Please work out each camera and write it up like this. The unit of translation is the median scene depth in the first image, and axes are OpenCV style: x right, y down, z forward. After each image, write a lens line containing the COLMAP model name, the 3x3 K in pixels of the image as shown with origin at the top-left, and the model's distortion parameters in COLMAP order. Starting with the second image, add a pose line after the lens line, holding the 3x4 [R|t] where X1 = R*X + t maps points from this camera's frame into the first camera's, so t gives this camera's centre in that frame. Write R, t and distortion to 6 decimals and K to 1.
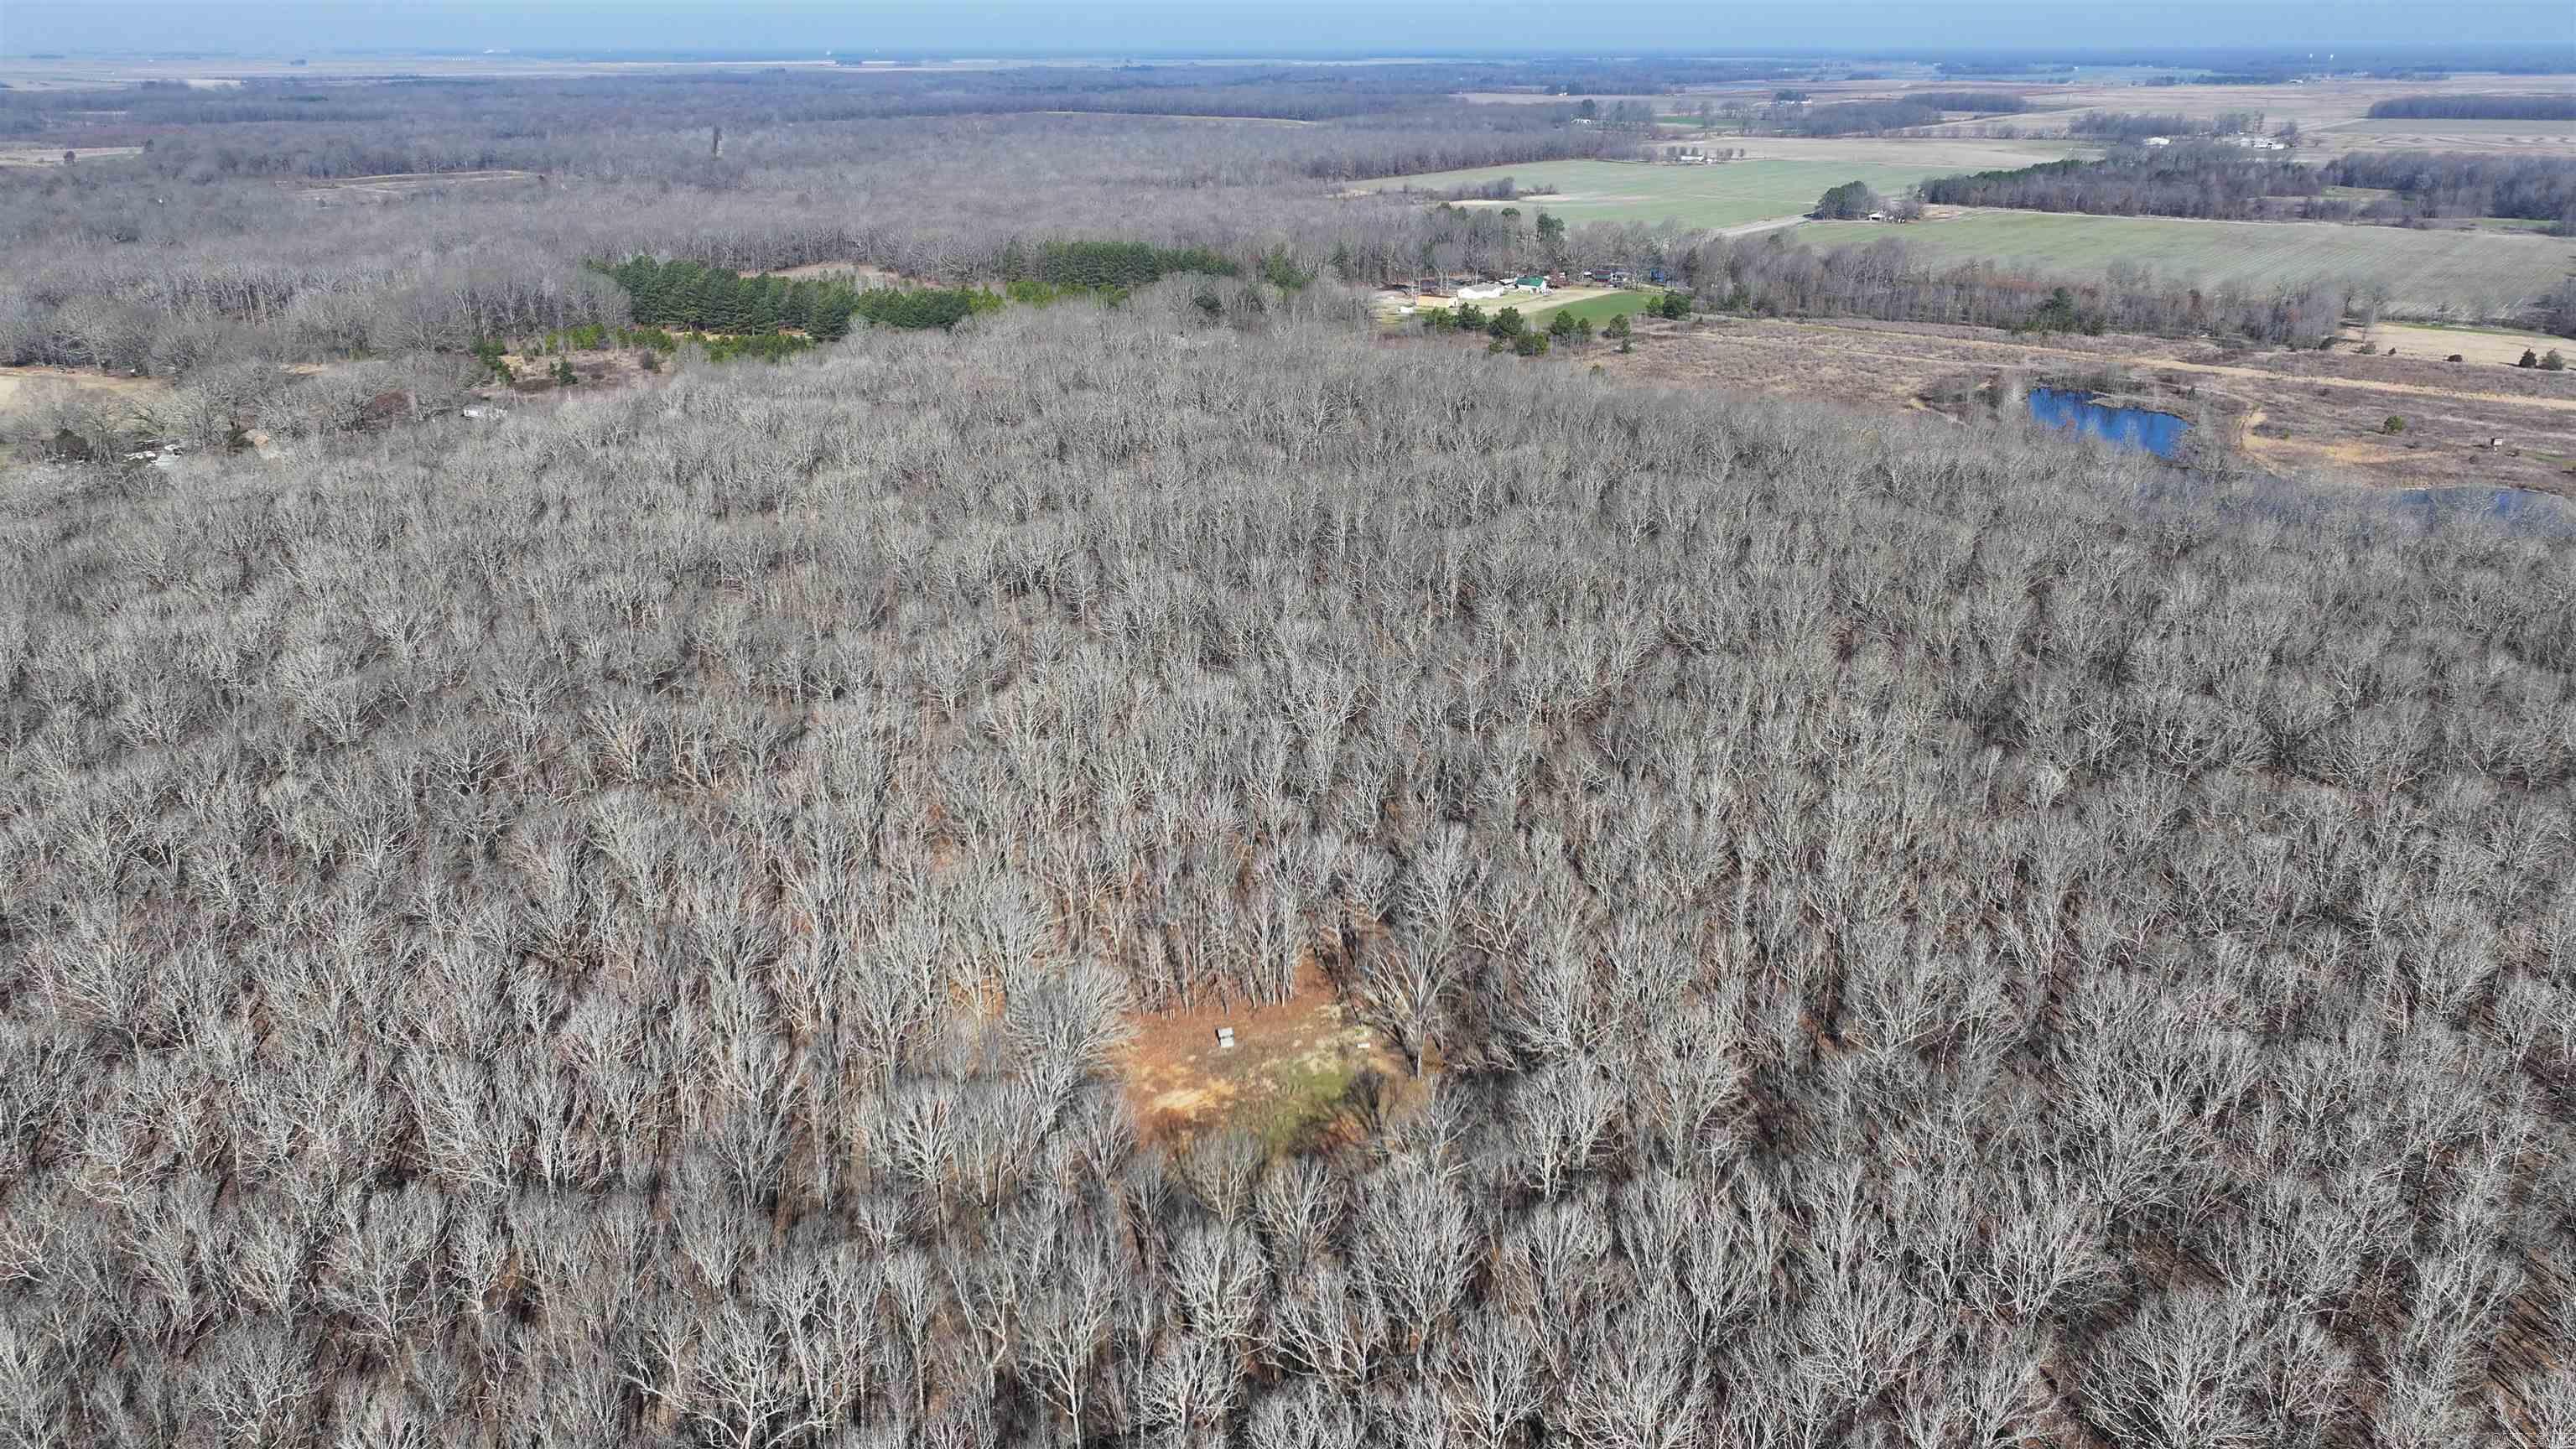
lens RADIAL K [[1817.1, 0, 1288.0], [0, 1817.1, 724.5], [0, 0, 1]] dist [-0.001789, 0.021935]
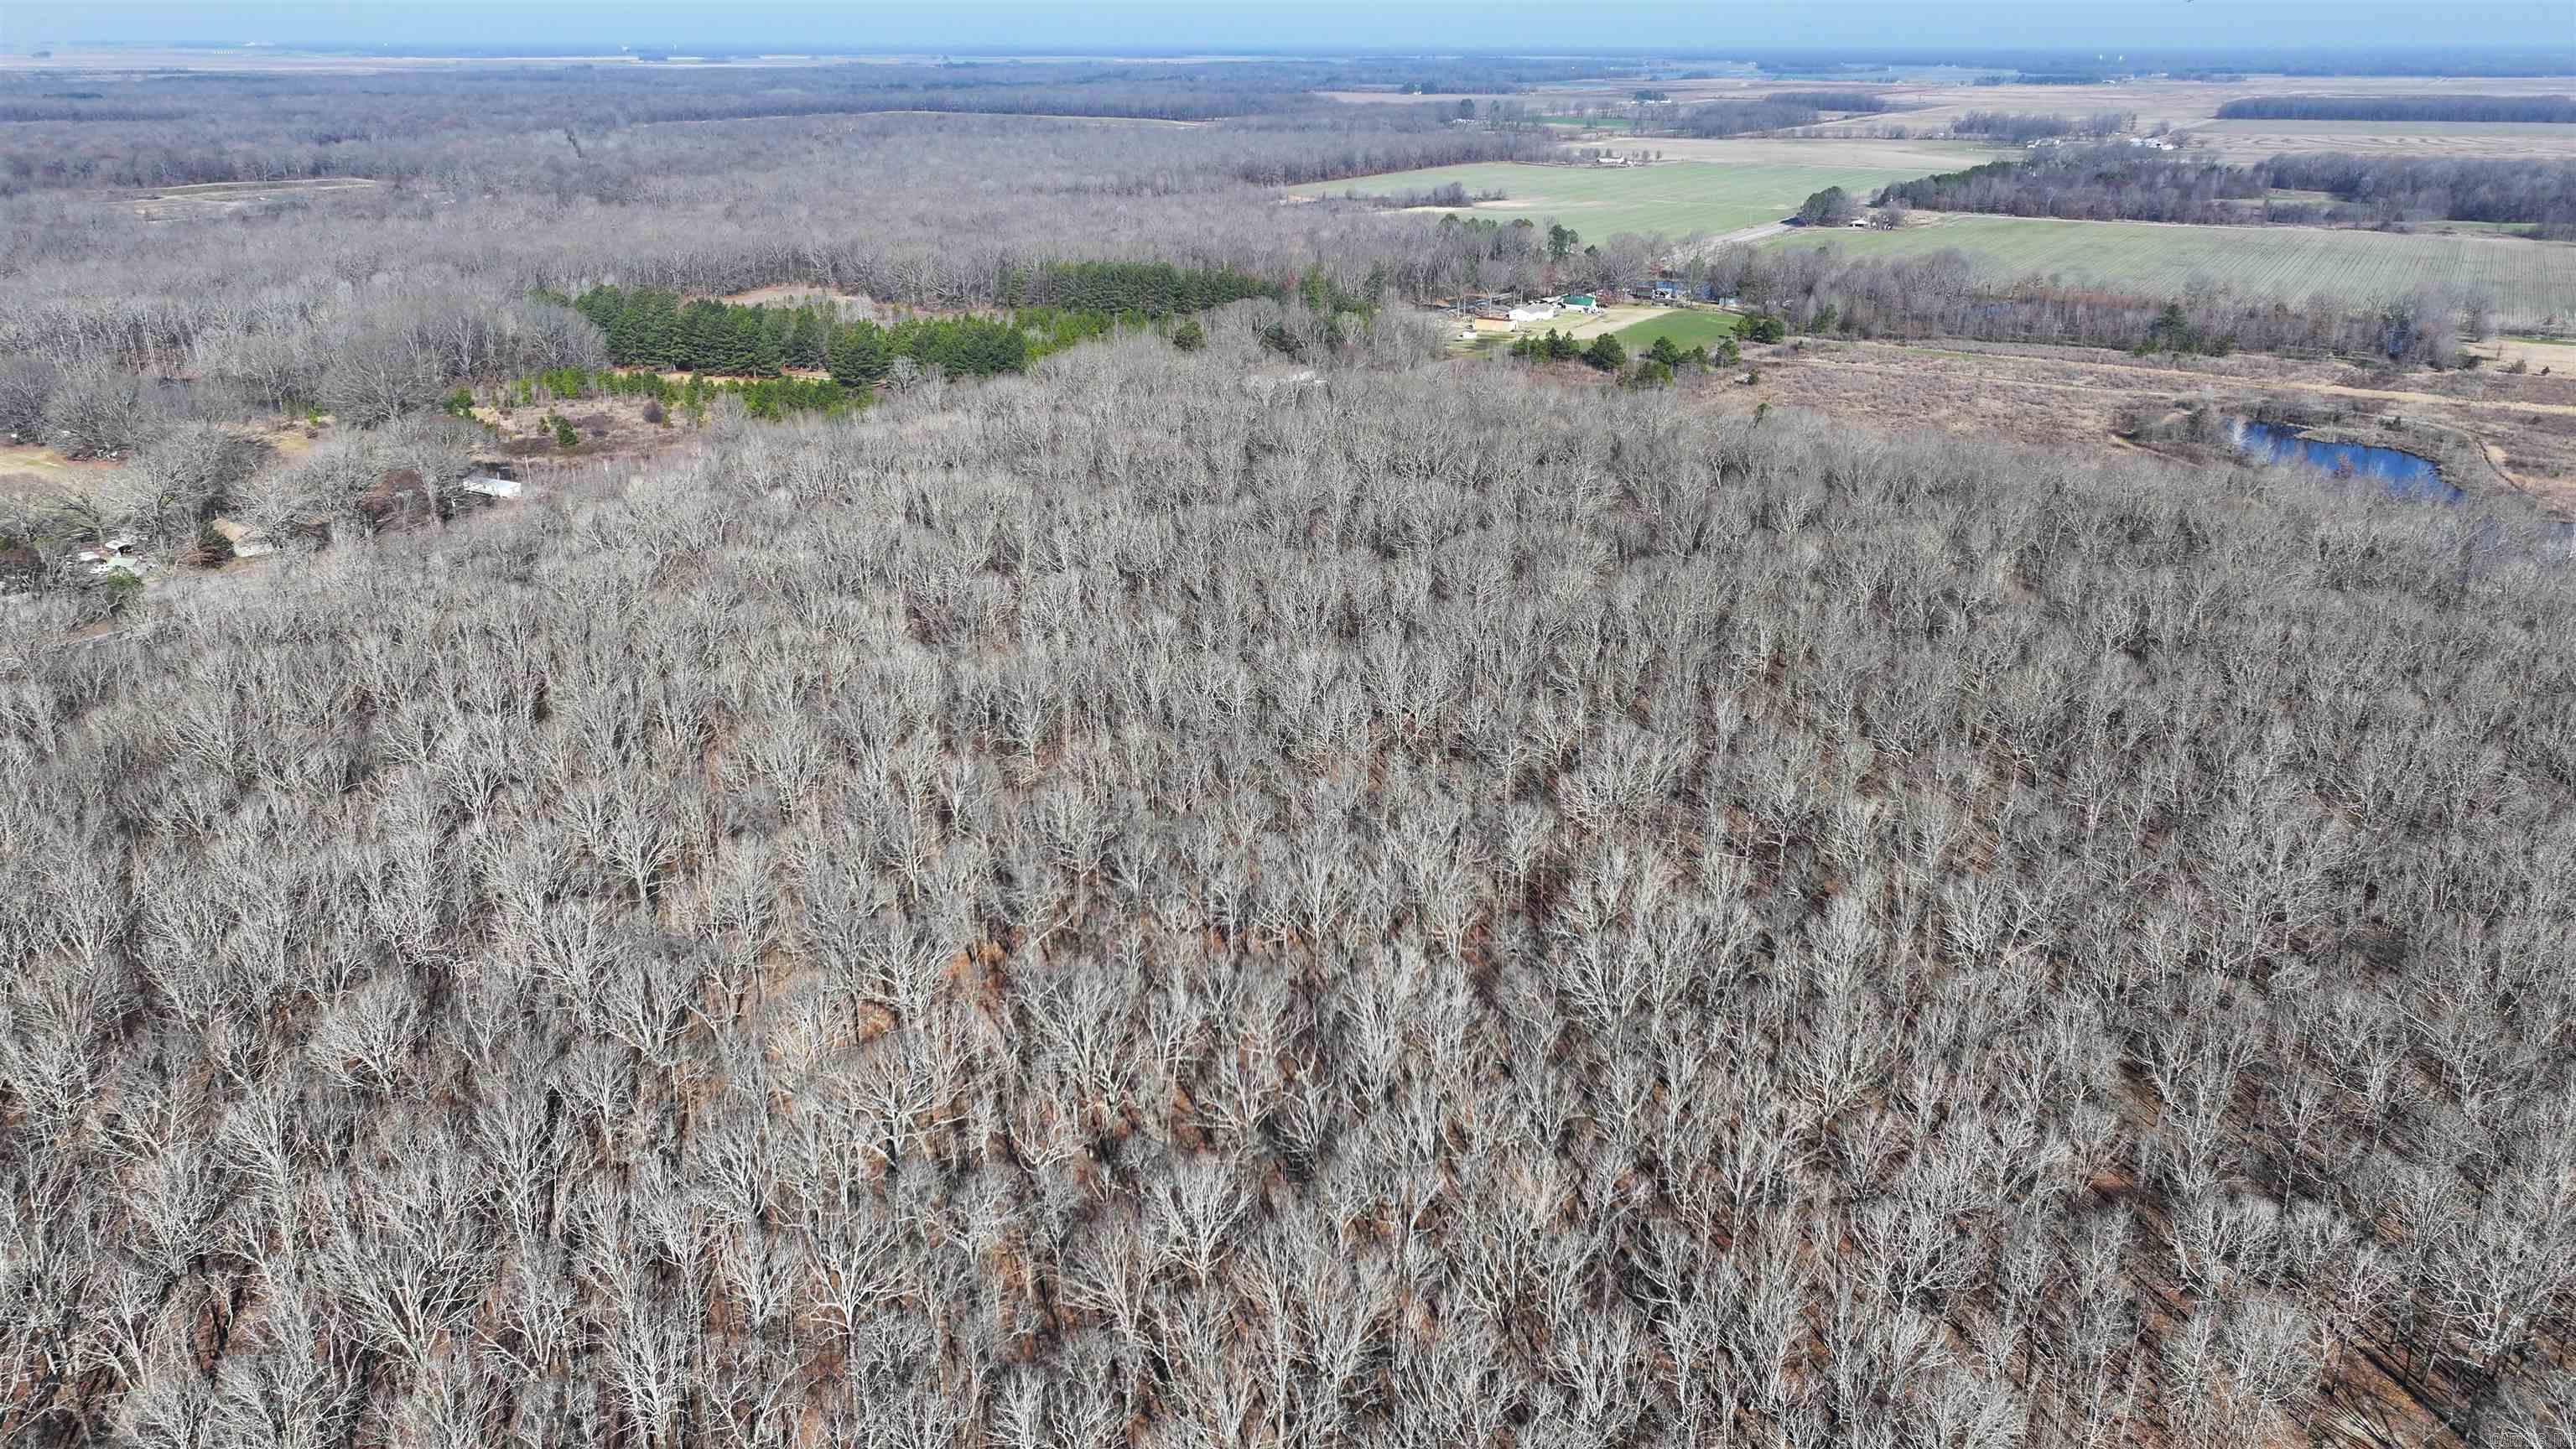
lens RADIAL K [[1817.1, 0, 1288.0], [0, 1817.1, 724.5], [0, 0, 1]] dist [-0.001789, 0.021935]
pose [[0.994716, -0.033060, 0.097195, -0.081456], [0.032934, 0.999453, 0.002899, -0.026410], [-0.097237, 0.000317, 0.995261, 0.069919]]
